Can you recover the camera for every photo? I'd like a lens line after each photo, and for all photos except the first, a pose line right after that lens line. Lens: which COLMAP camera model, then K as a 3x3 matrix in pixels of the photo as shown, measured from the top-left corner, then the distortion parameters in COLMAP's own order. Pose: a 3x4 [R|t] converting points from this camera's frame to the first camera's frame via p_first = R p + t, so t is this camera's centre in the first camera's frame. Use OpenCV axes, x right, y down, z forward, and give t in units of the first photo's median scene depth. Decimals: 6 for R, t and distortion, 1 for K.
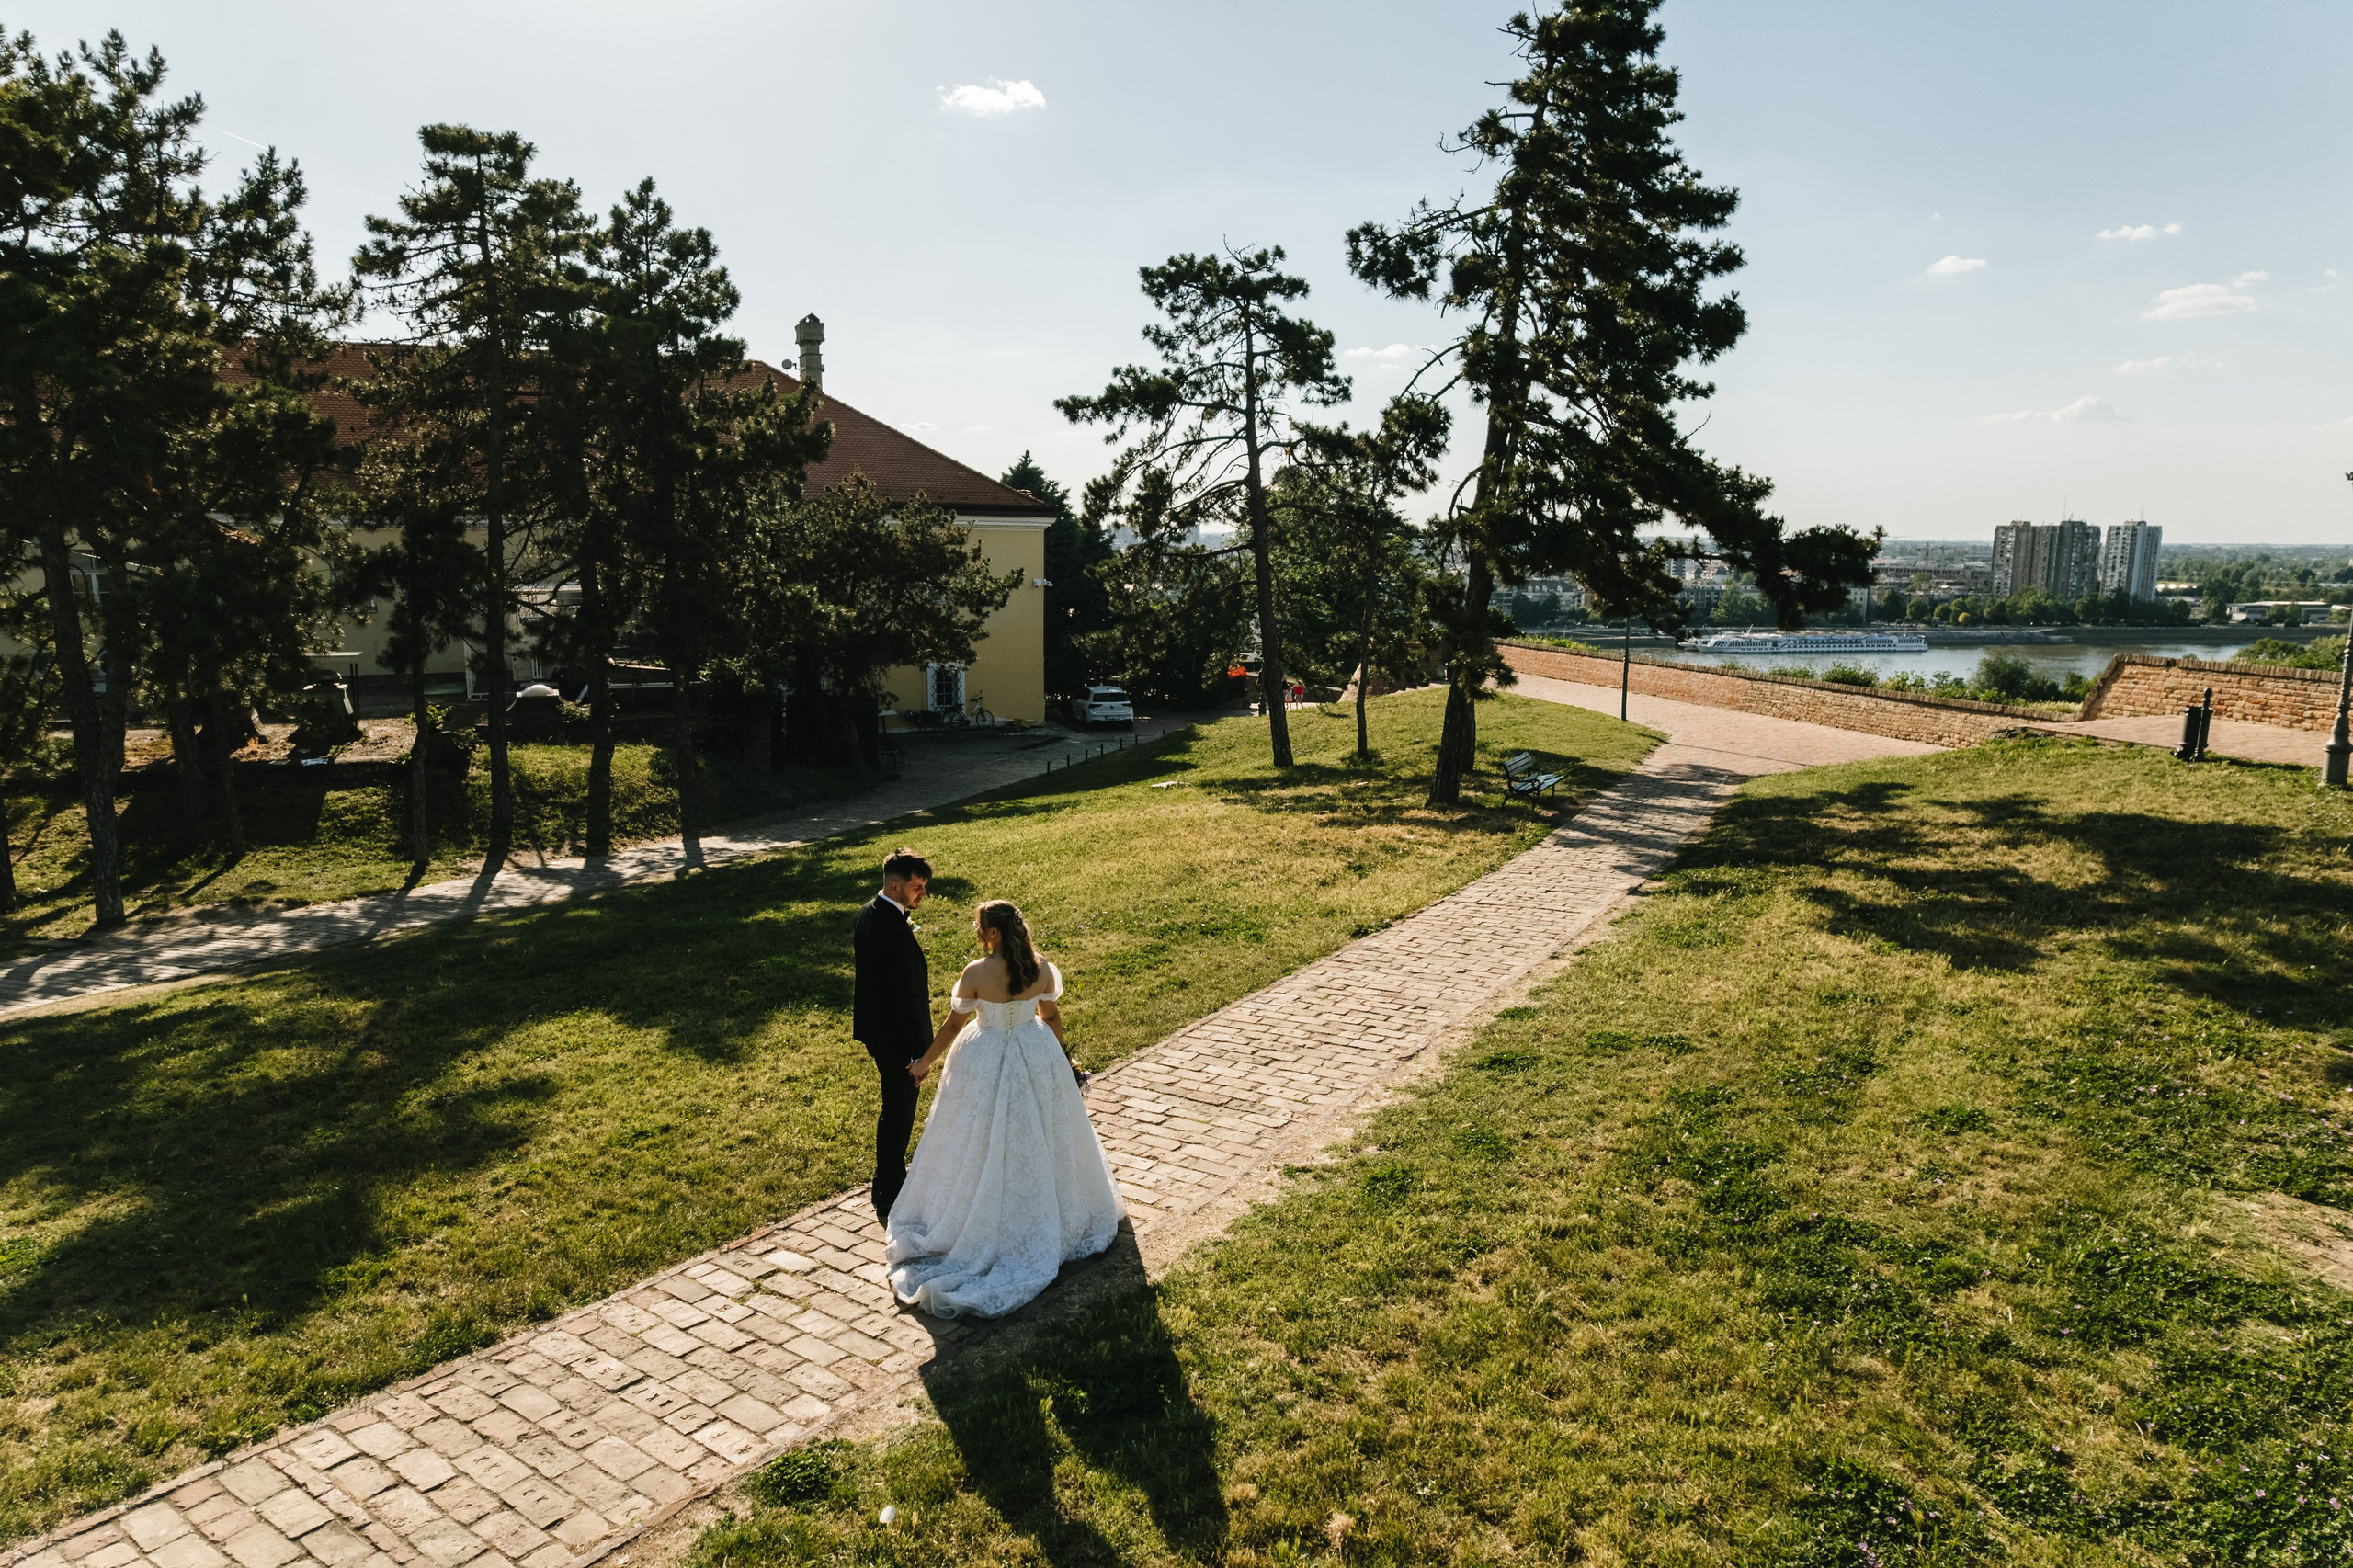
lens RADIAL K [[1850.9, 0, 1167.7], [0, 1850.9, 814.0], [0, 0, 1]] dist [-0.119254, 0.212803]
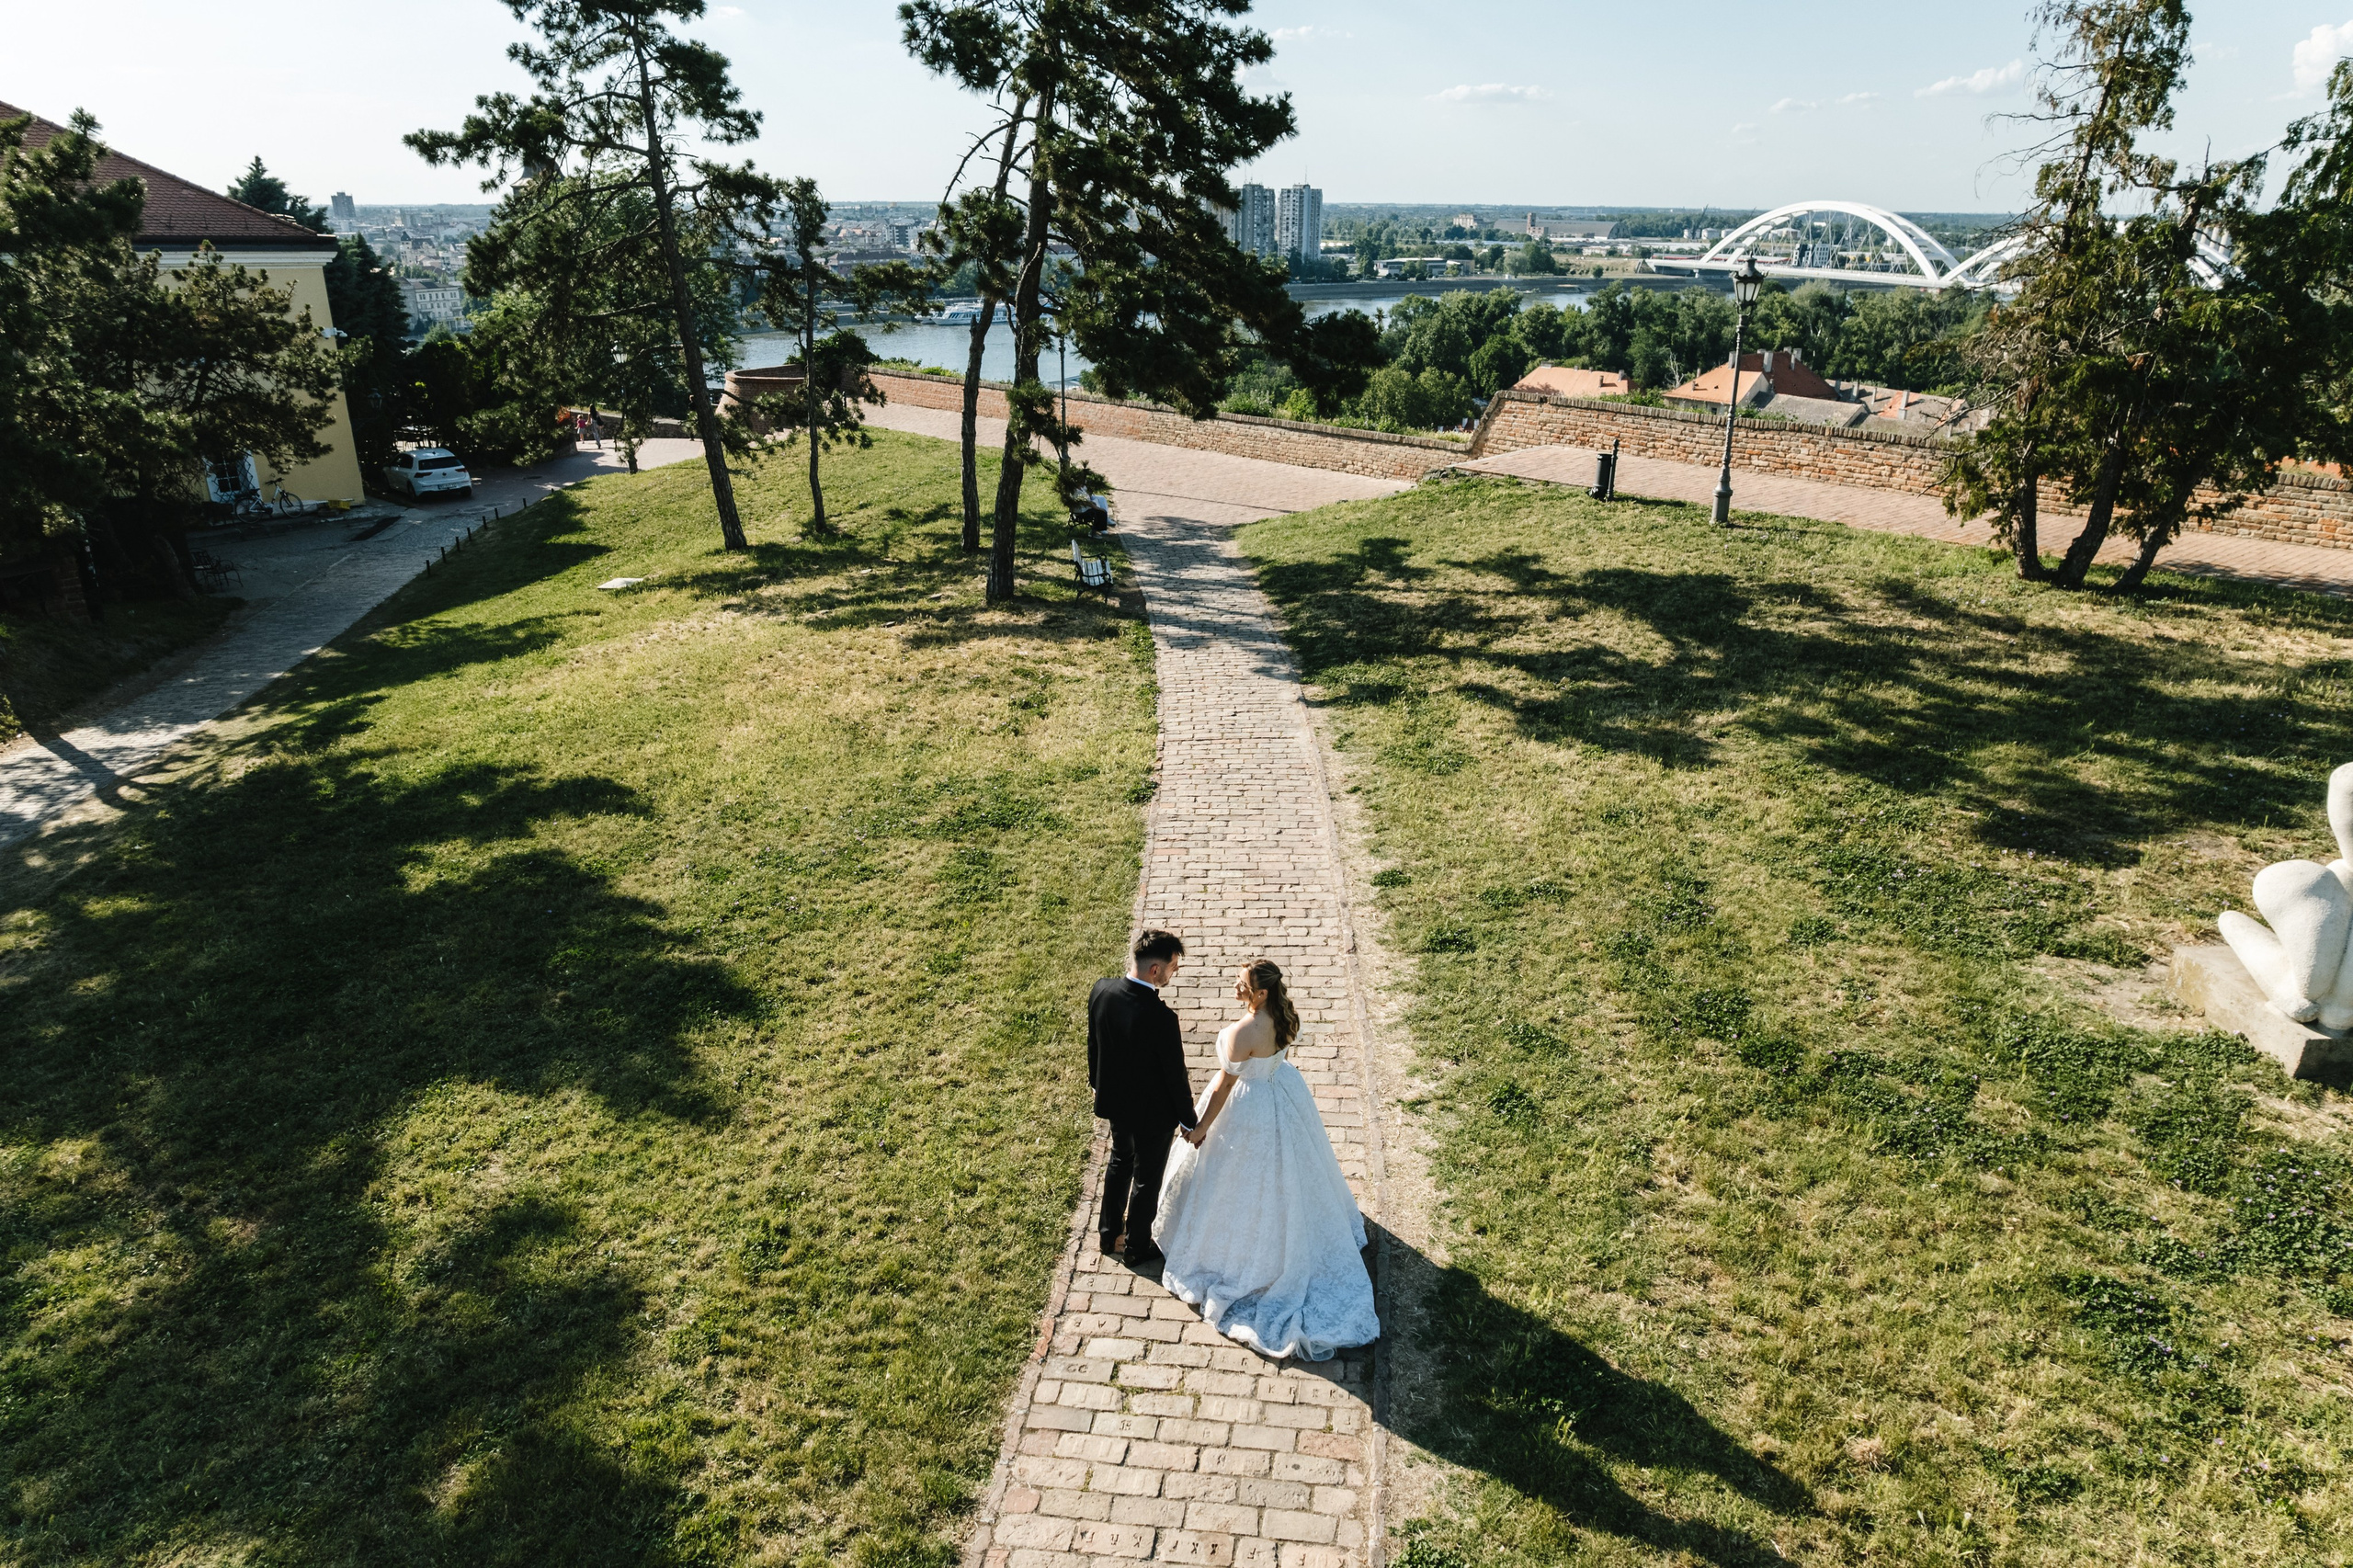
lens RADIAL K [[1867.5, 0, 1093.9], [0, 1867.5, 786.0], [0, 0, 1]] dist [-0.003314, -0.000769]
pose [[0.836074, -0.196827, 0.512093, -0.295324], [0.070892, 0.964361, 0.254916, -0.137672], [-0.544017, -0.176825, 0.820231, 0.093496]]
